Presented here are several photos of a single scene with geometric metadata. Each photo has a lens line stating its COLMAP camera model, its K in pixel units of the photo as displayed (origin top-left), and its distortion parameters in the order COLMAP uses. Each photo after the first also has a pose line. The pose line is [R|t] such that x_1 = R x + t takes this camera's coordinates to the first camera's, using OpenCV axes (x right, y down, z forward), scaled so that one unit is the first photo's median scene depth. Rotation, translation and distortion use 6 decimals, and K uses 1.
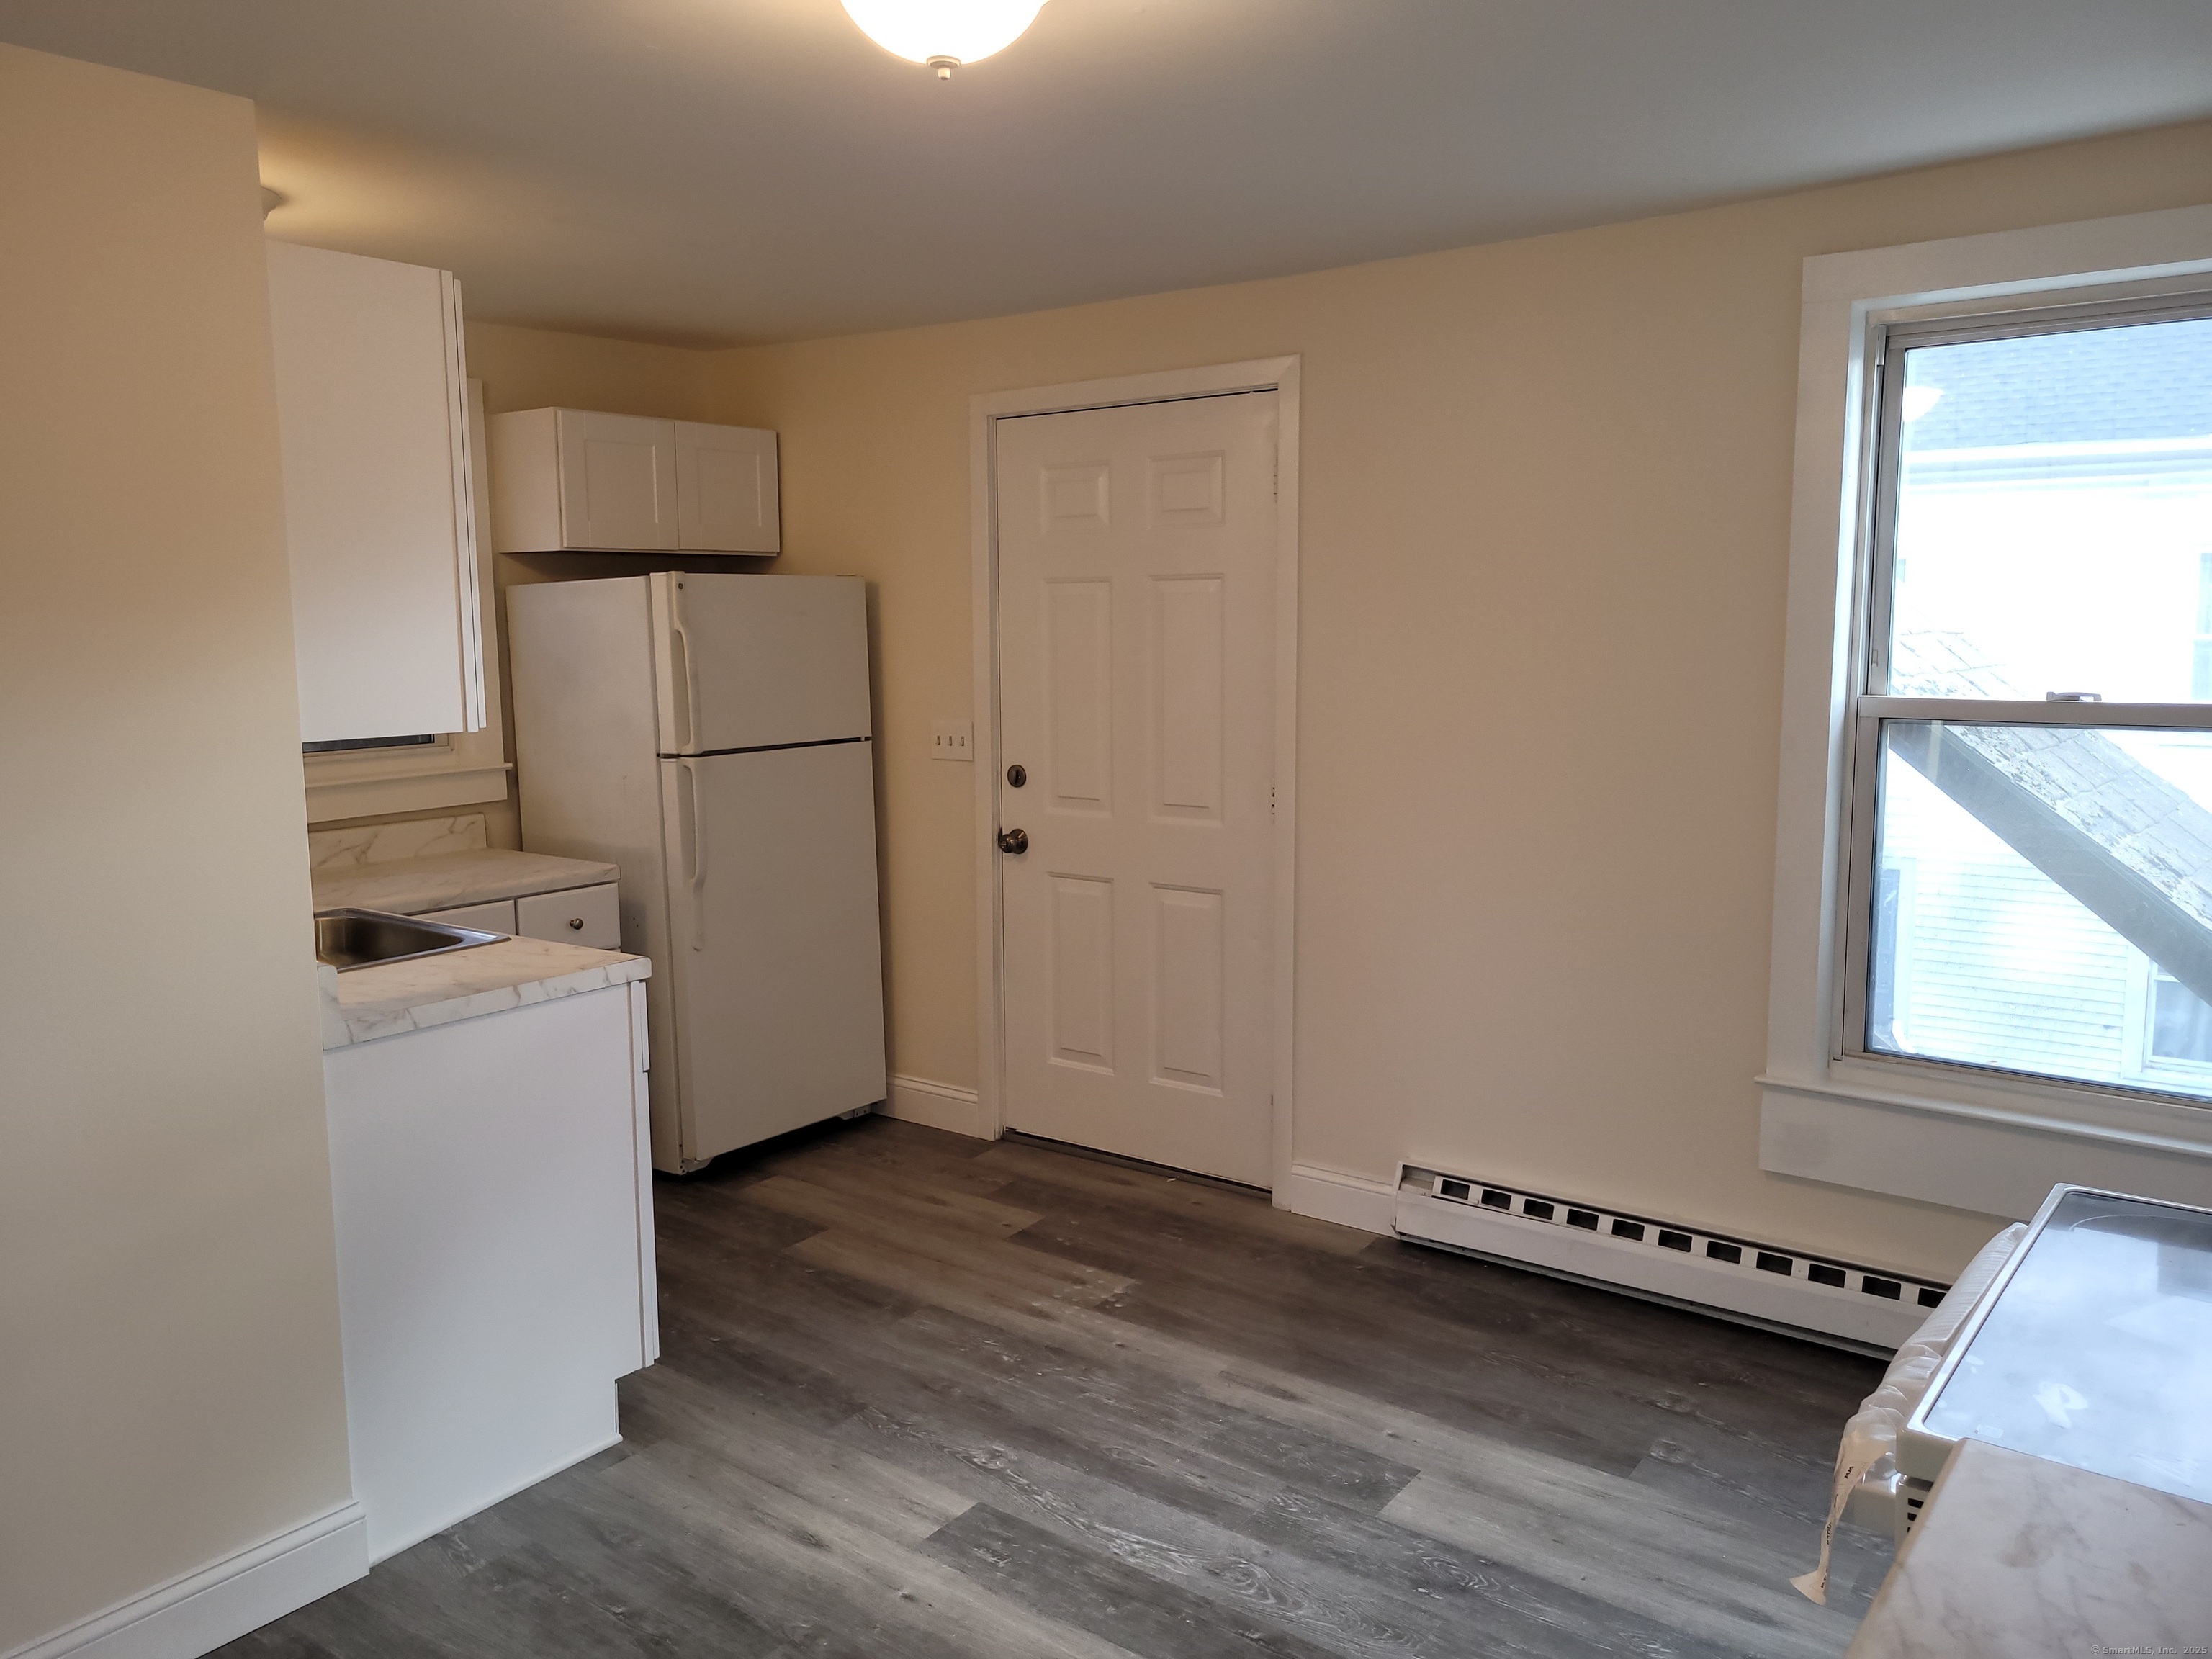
lens RADIAL K [[1649.7, 0, 1136.5], [0, 1649.7, 840.8], [0, 0, 1]] dist [0.004915, -0.000310]
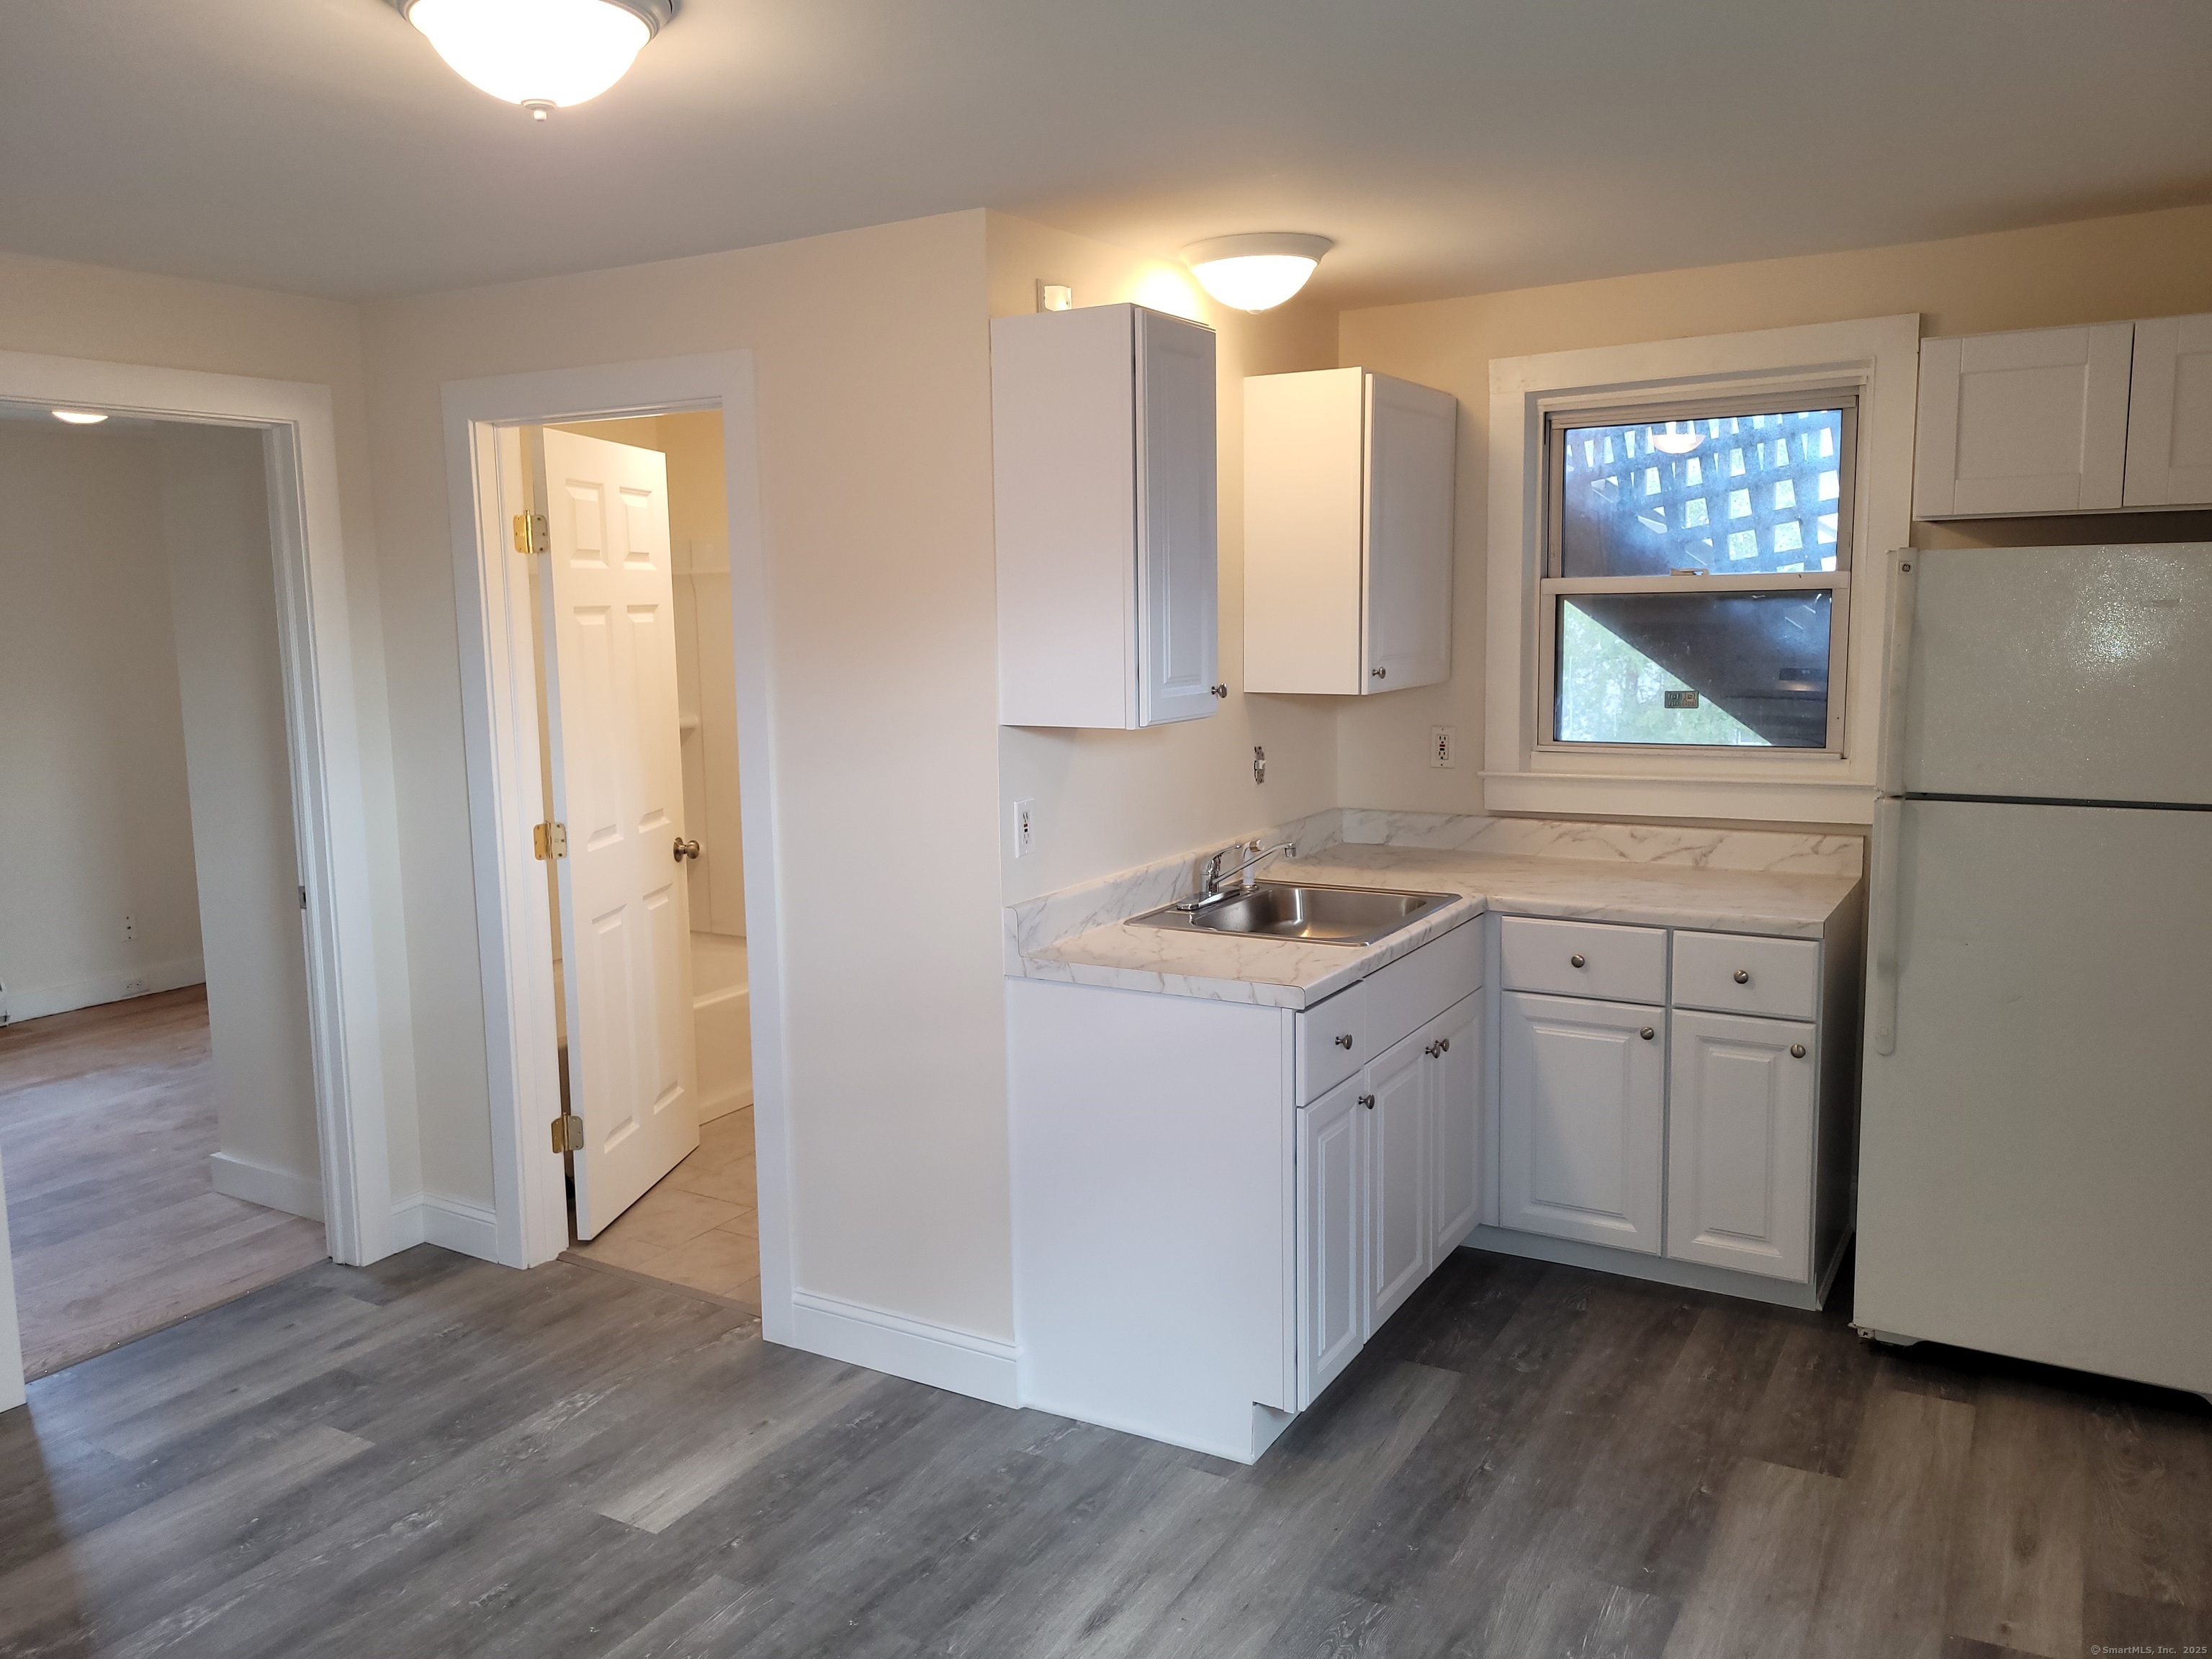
lens RADIAL K [[1676.2, 0, 1102.4], [0, 1676.2, 831.3], [0, 0, 1]] dist [0.011897, 0.002287]
pose [[0.098932, 0.145702, -0.984369, 0.561323], [-0.122738, 0.983455, 0.133232, -0.118115], [0.987496, 0.107639, 0.115178, 0.707183]]
